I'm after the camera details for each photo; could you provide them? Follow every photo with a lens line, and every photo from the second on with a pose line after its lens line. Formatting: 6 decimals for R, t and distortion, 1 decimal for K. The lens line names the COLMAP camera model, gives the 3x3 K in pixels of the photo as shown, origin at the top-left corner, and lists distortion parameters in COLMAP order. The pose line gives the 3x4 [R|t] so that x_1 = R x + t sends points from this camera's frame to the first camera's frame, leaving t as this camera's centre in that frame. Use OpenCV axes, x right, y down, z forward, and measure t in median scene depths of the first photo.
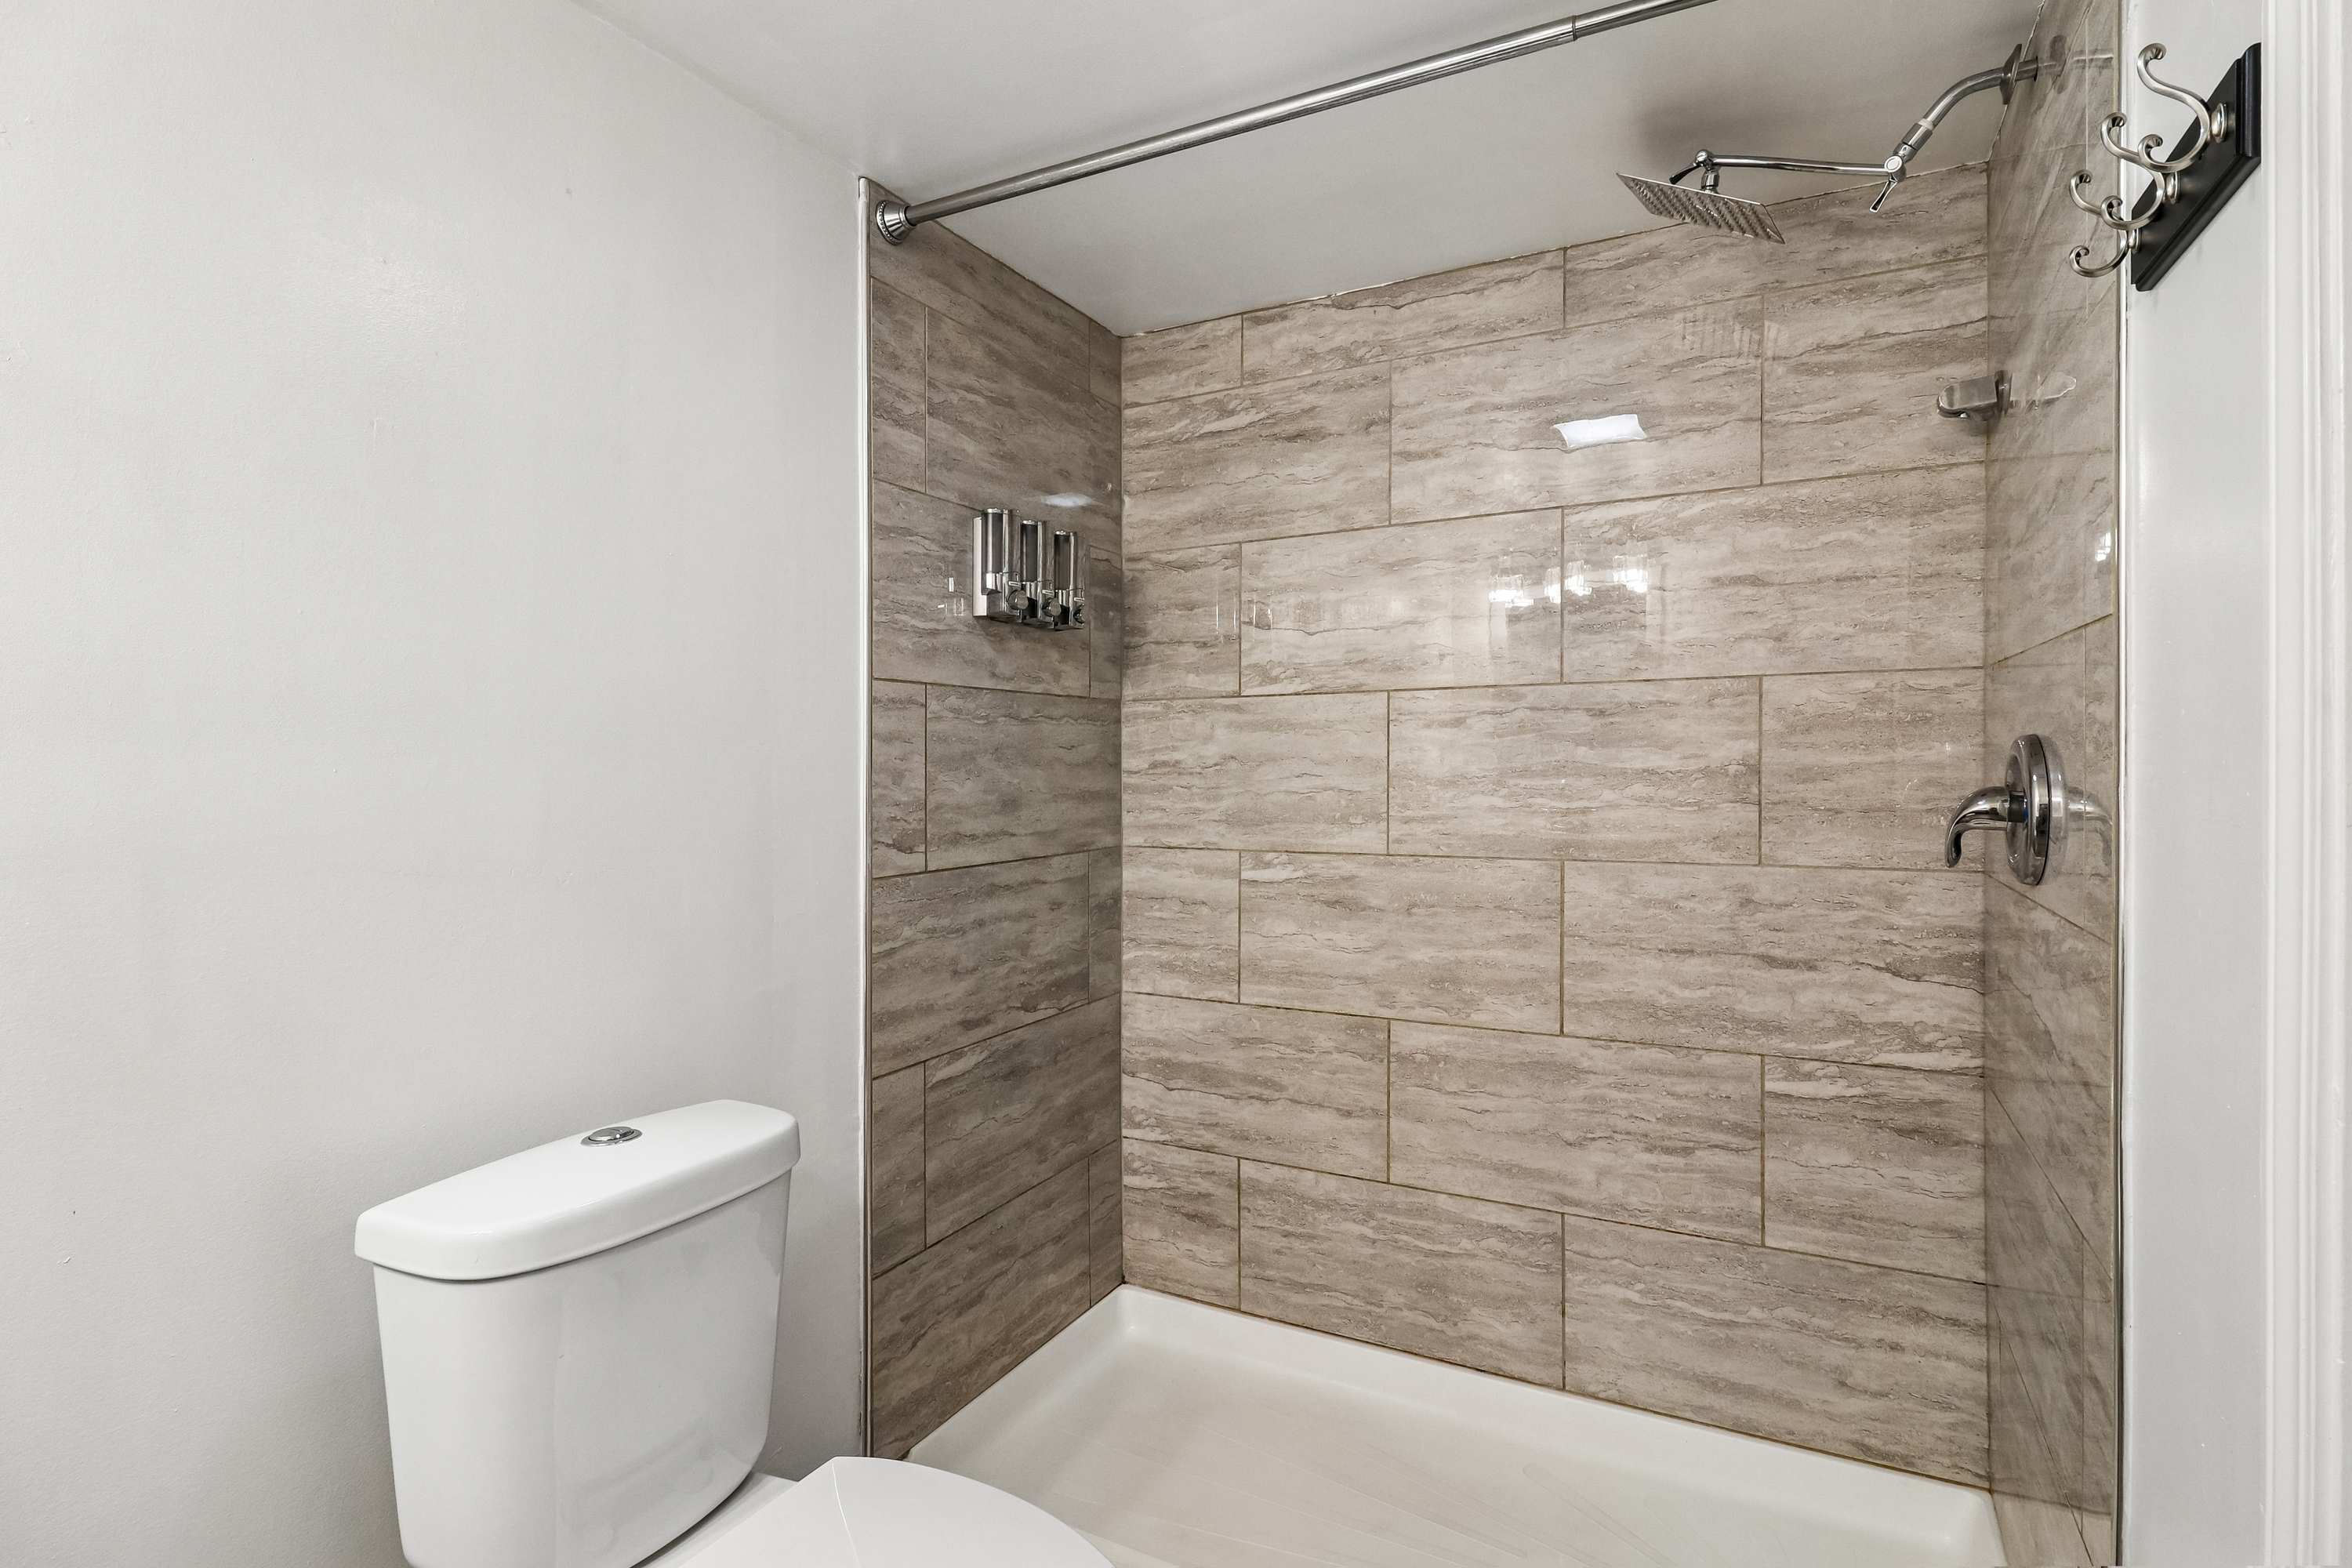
lens RADIAL K [[1149.4, 0, 1182.8], [0, 1149.4, 718.2], [0, 0, 1]] dist [0.033337, -0.031981]
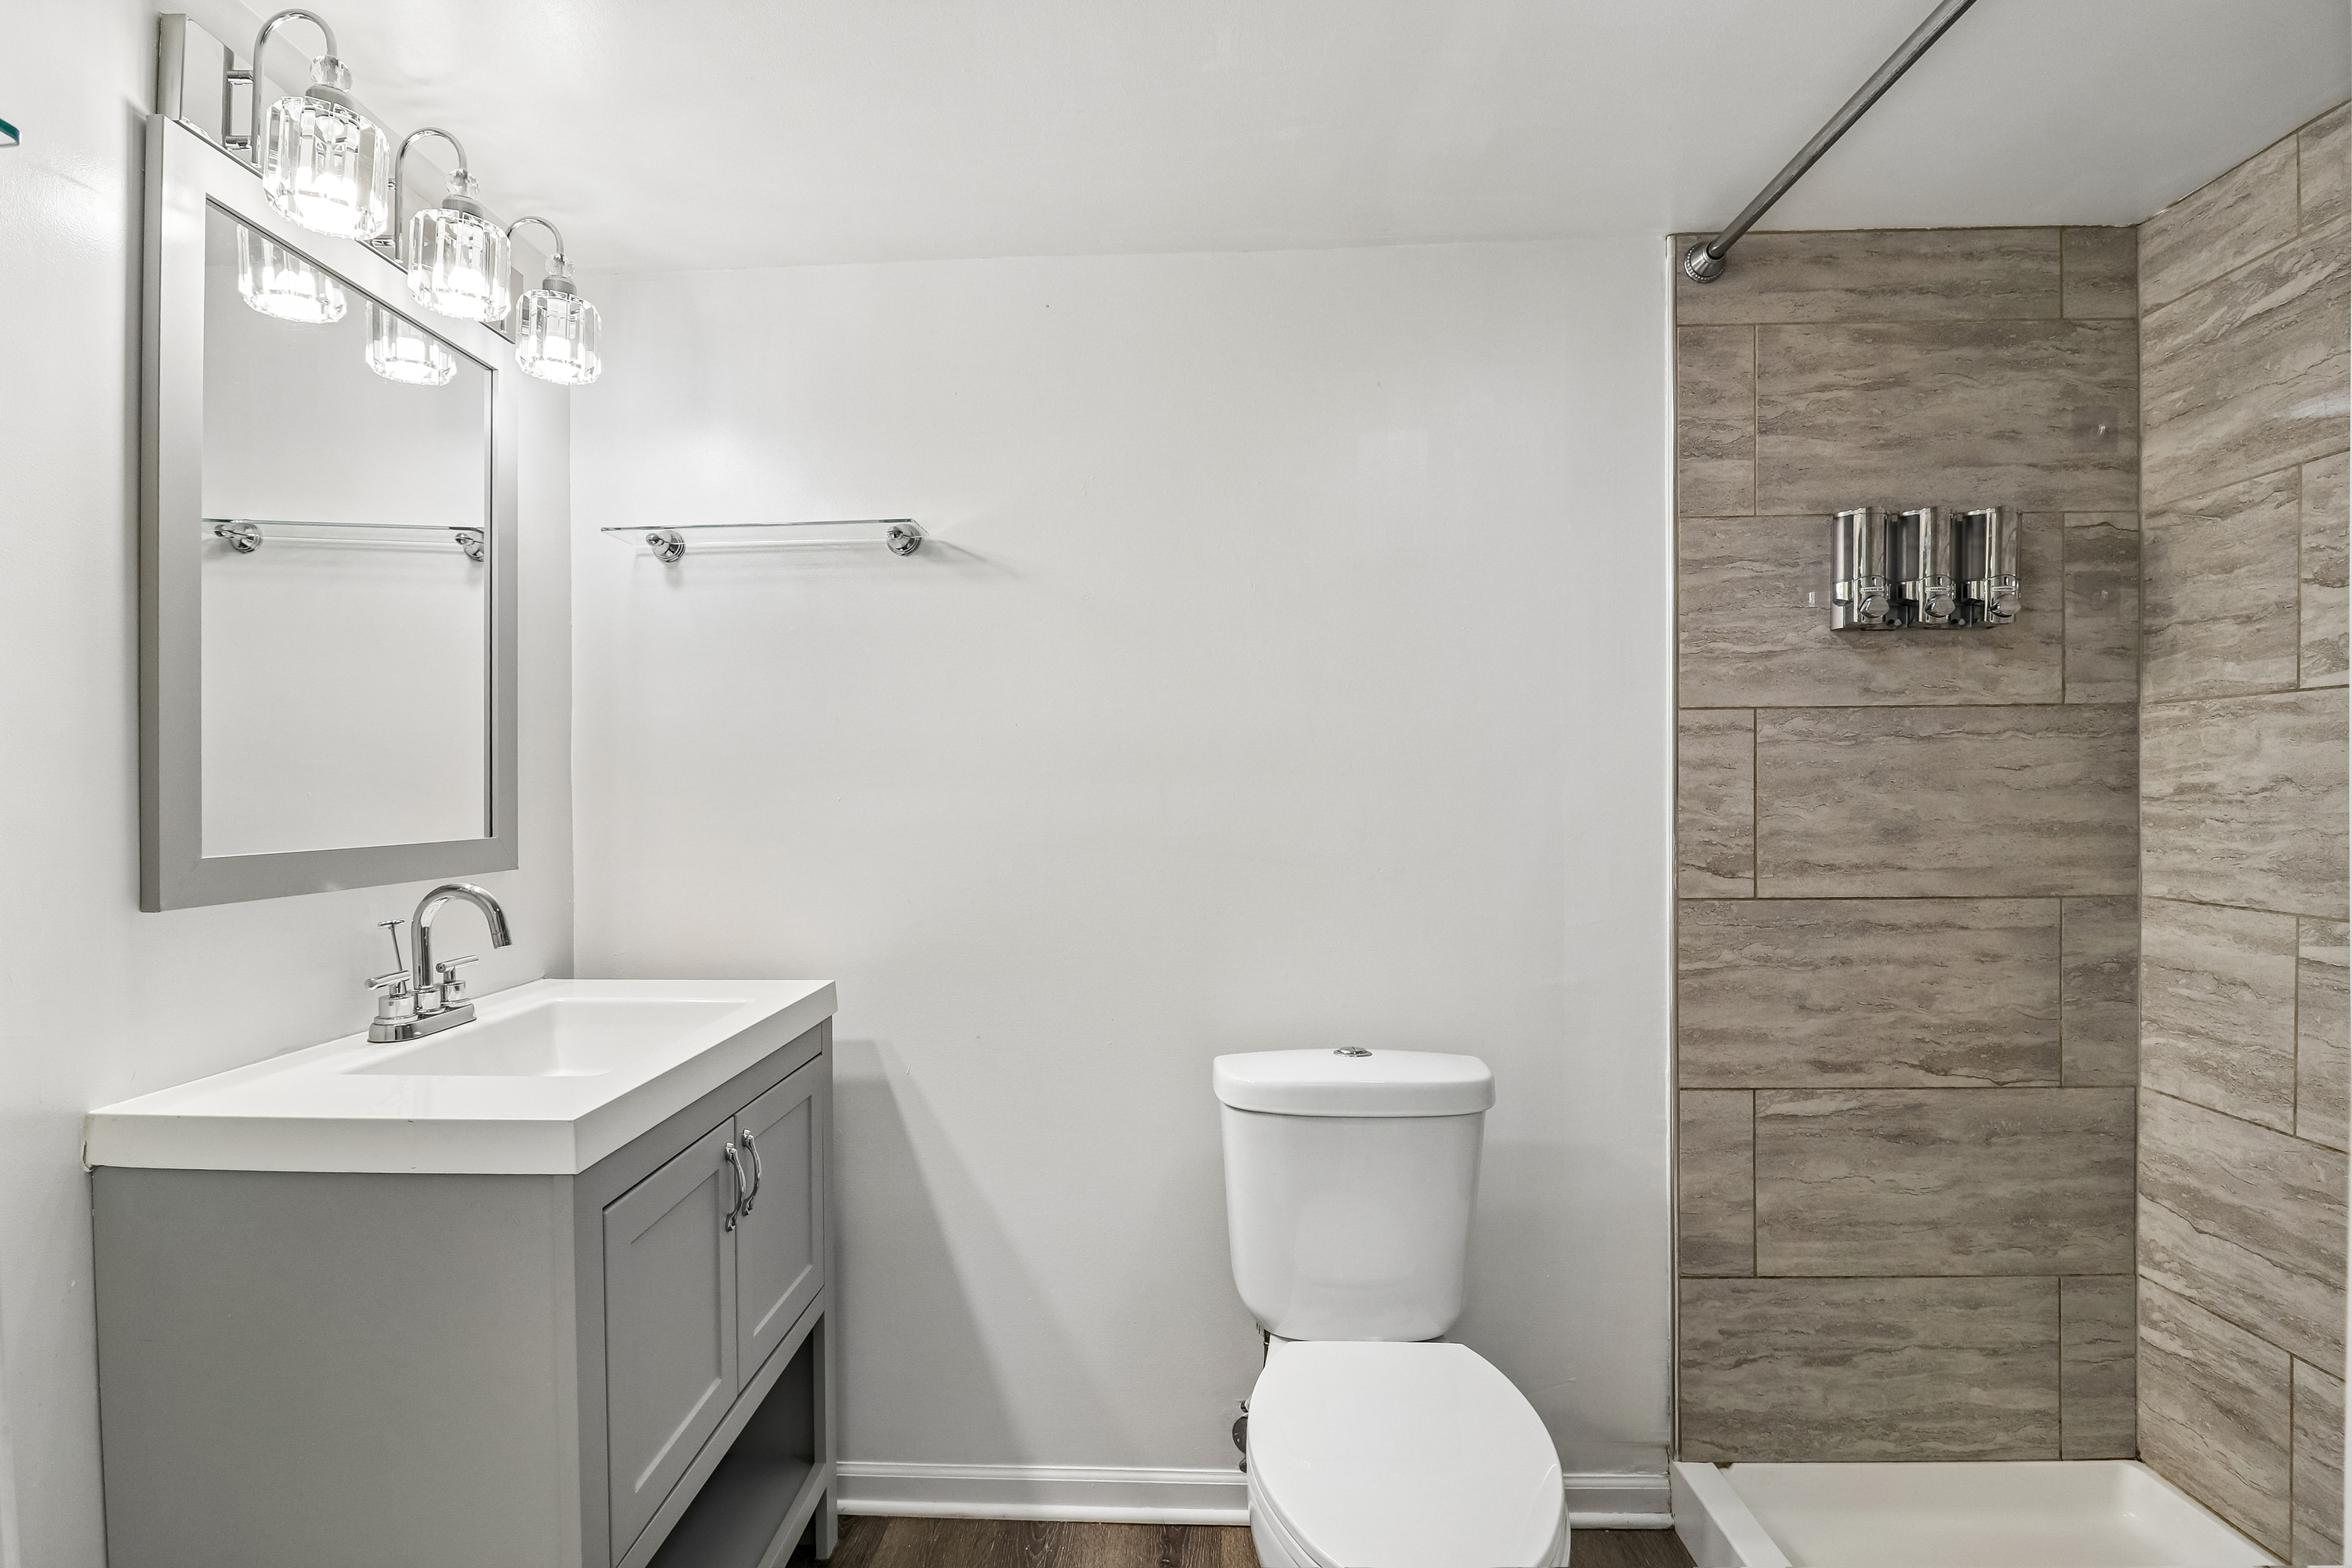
lens RADIAL K [[1149.4, 0, 1182.8], [0, 1149.4, 718.2], [0, 0, 1]] dist [0.033337, -0.031981]
pose [[0.431181, -0.047700, -0.901003, 0.395360], [0.042805, 0.998559, -0.032379, -0.008758], [0.901249, -0.024606, 0.432602, 0.108560]]
